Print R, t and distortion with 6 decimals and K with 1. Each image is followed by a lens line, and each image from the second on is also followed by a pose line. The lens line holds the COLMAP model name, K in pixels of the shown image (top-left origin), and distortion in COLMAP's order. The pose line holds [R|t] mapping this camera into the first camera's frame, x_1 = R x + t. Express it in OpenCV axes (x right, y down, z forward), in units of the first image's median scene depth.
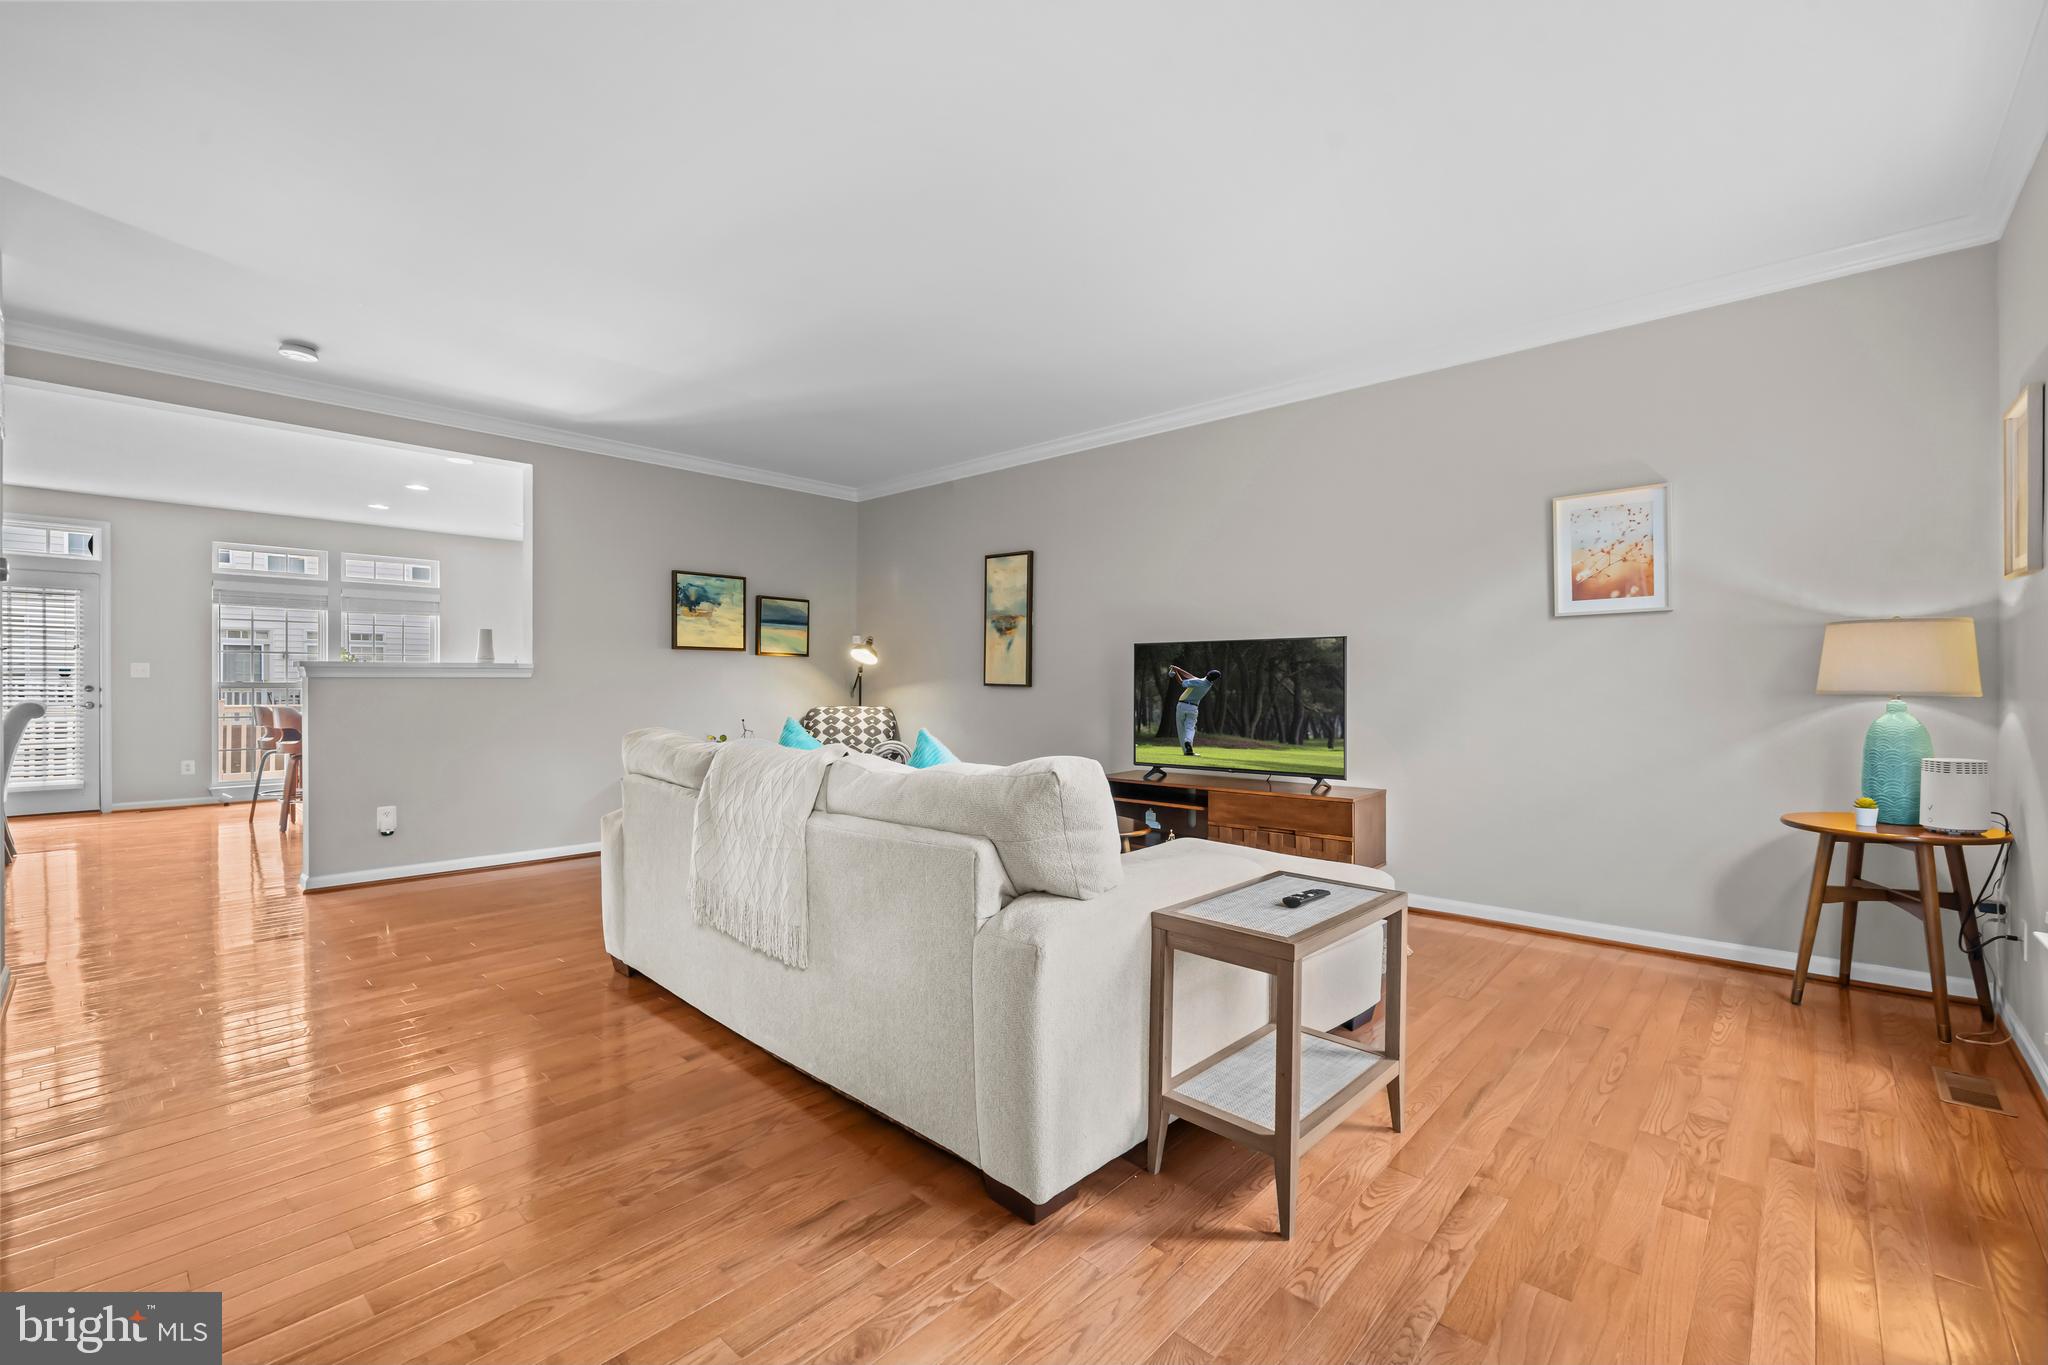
lens RADIAL K [[886.2, 0, 1045.0], [0, 886.2, 683.9], [0, 0, 1]] dist [-0.002391, 0.000506]
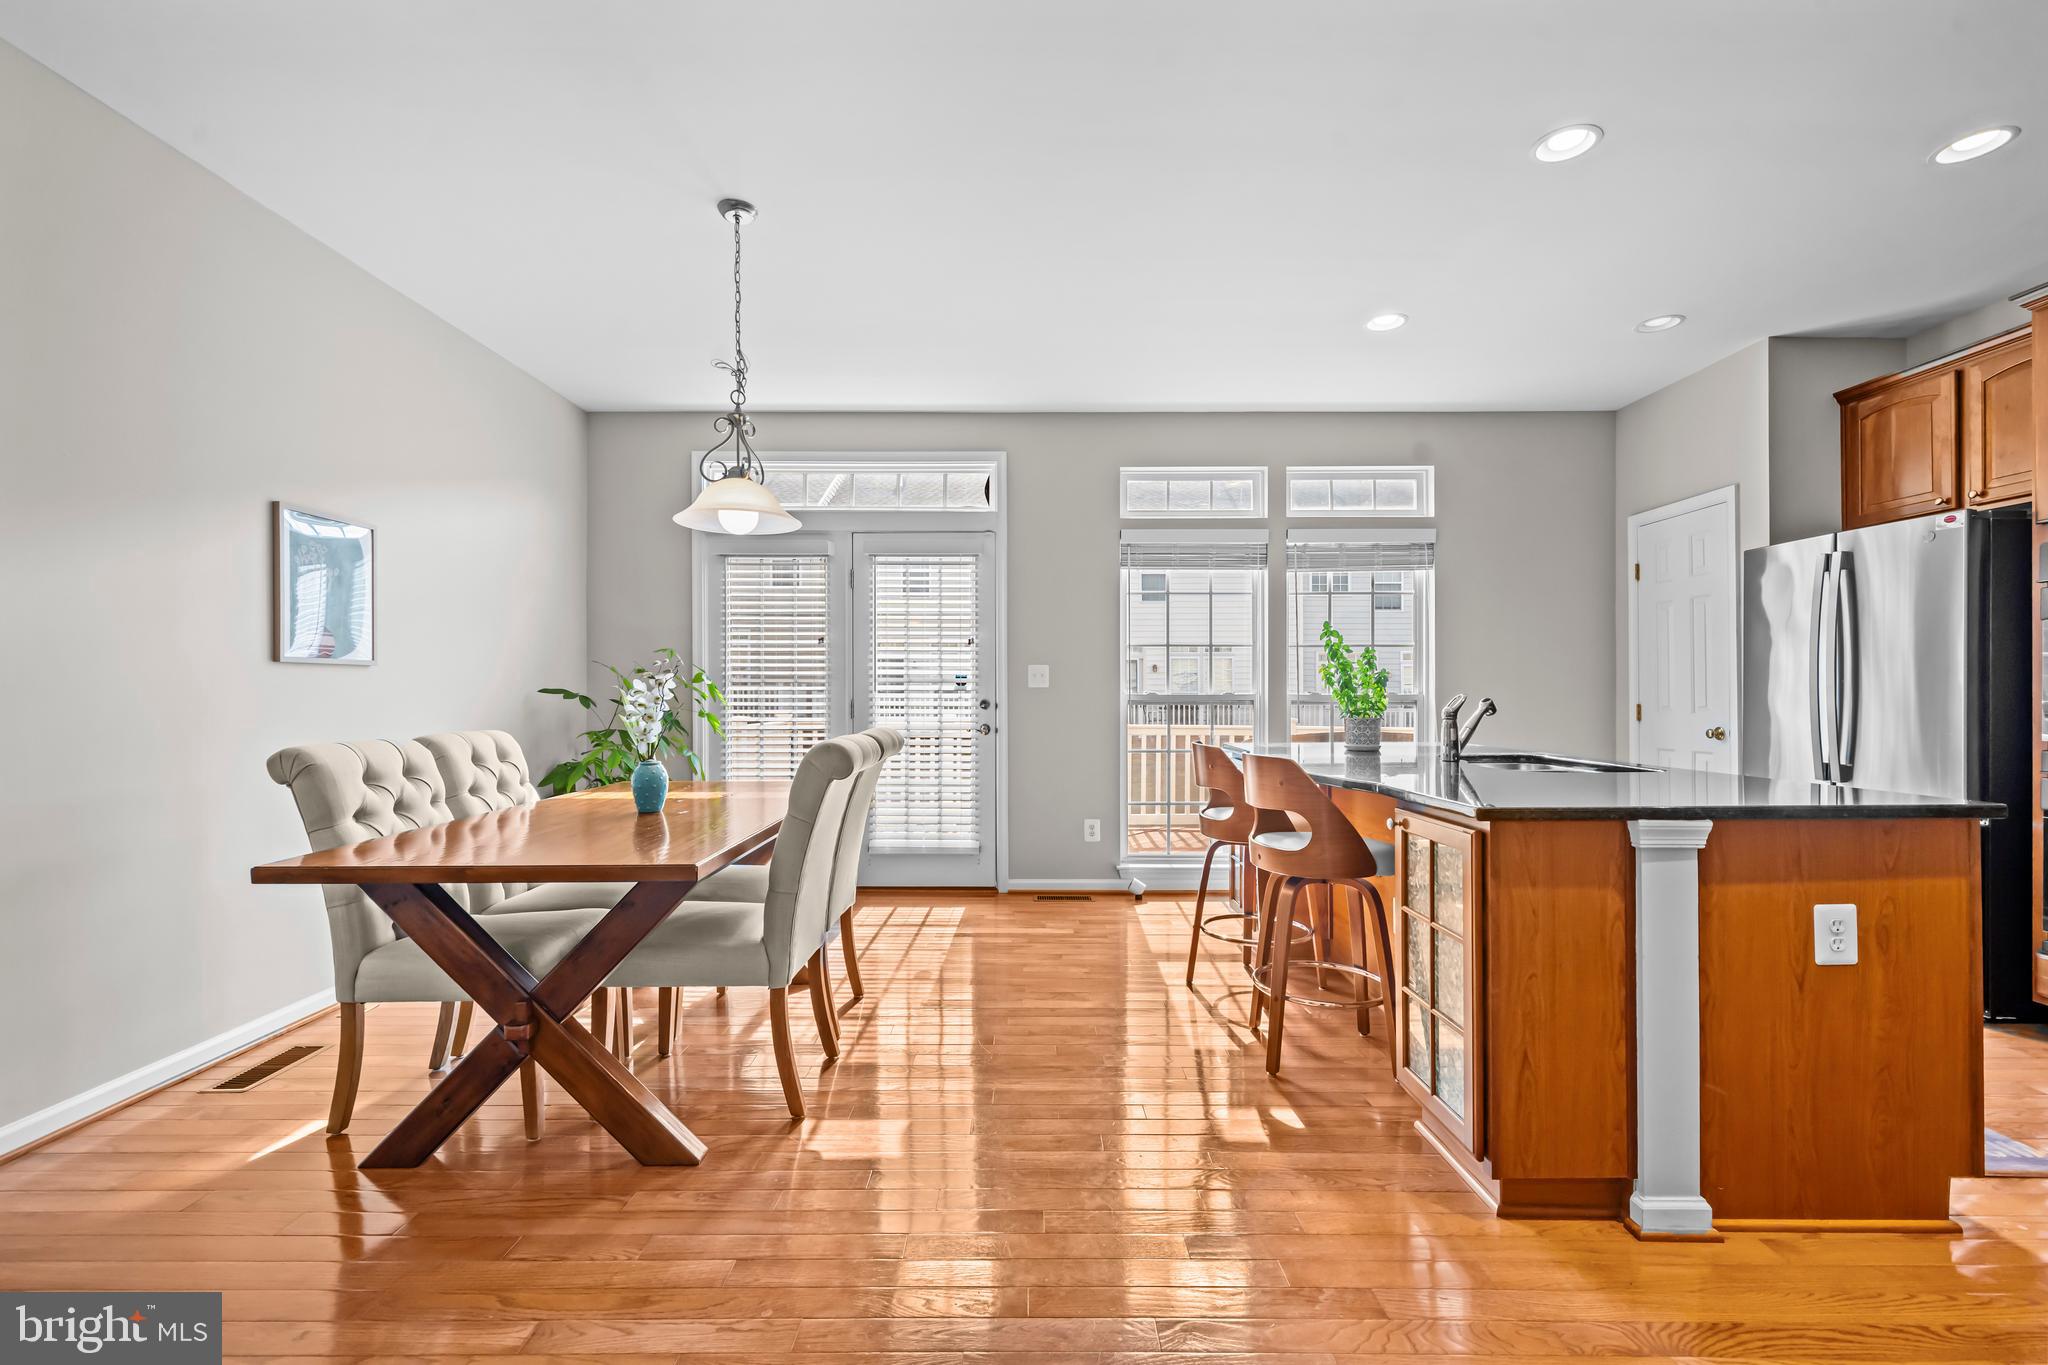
lens RADIAL K [[886.2, 0, 1020.1], [0, 886.2, 696.2], [0, 0, 1]] dist [-0.002391, 0.000506]
pose [[0.662892, -0.000384, -0.748715, -0.633253], [0.000616, 1.000000, 0.000032, -0.000765], [0.748715, -0.000482, 0.662892, 0.649109]]
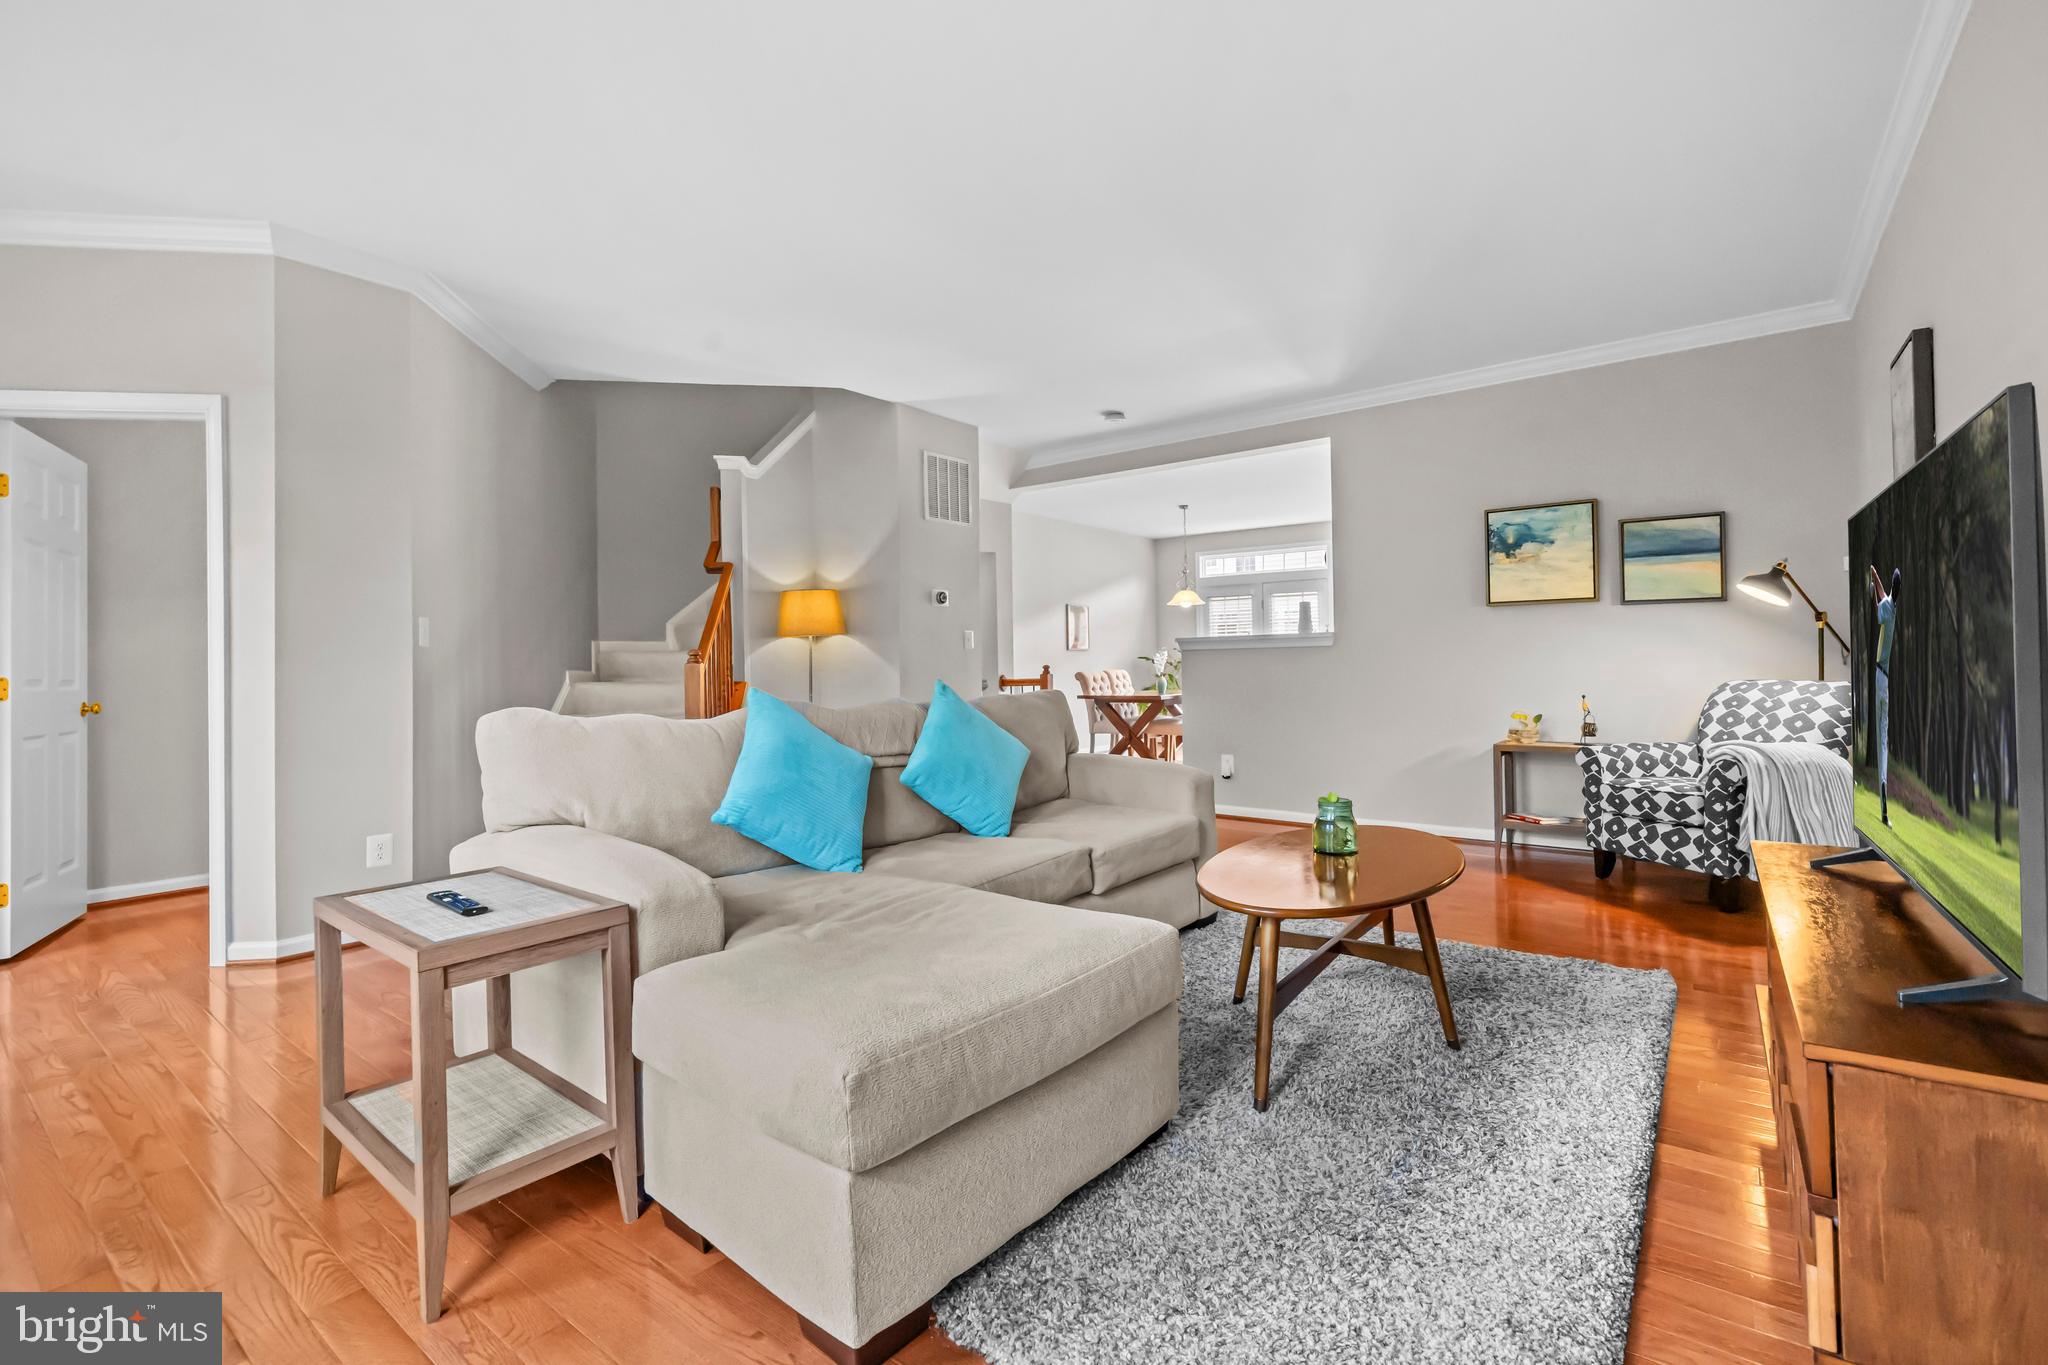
lens RADIAL K [[886.2, 0, 1018.3], [0, 886.2, 663.5], [0, 0, 1]] dist [-0.002391, 0.000506]
pose [[0.066485, -0.005527, -0.997772, 0.343399], [0.012818, 0.999907, -0.004685, 0.011078], [0.997705, -0.012478, 0.066550, 0.471466]]
